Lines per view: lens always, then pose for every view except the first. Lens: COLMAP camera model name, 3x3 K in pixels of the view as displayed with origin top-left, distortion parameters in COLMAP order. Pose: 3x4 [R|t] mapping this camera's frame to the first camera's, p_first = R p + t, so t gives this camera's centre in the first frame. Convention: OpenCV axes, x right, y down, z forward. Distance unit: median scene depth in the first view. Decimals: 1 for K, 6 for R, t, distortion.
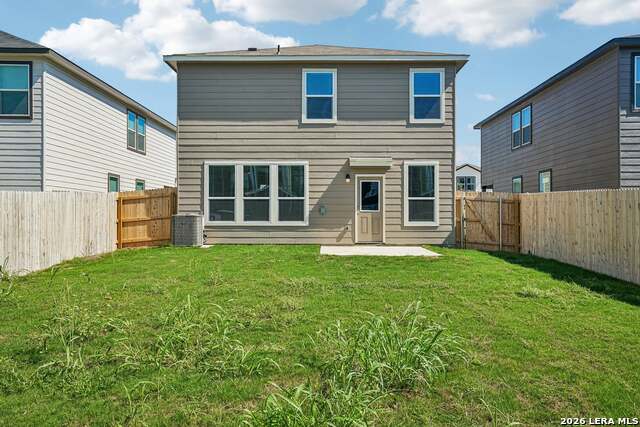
lens RADIAL K [[436.3, 0, 318.8], [0, 436.3, 216.1], [0, 0, 1]] dist [0.009781, -0.003209]
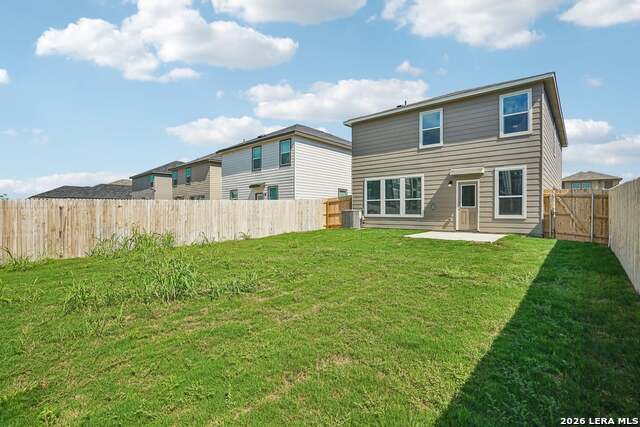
lens RADIAL K [[298.4, 0, 322.3], [0, 298.4, 213.9], [0, 0, 1]] dist [-0.018118, 0.000260]
pose [[0.766282, 0.002807, -0.642499, 0.365344], [0.003593, 0.999956, 0.008655, 0.000312], [0.642495, -0.008941, 0.766238, -0.000101]]
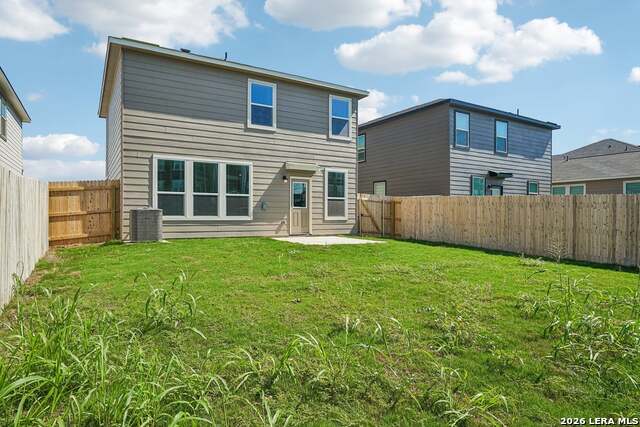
lens RADIAL K [[427.4, 0, 320.3], [0, 427.4, 212.1], [0, 0, 1]] dist [-0.017790, -0.002108]
pose [[0.828158, 0.006498, 0.560457, -0.493963], [-0.007884, 0.999969, 0.000057, 0.000109], [-0.560440, -0.004465, 0.828183, -0.000369]]
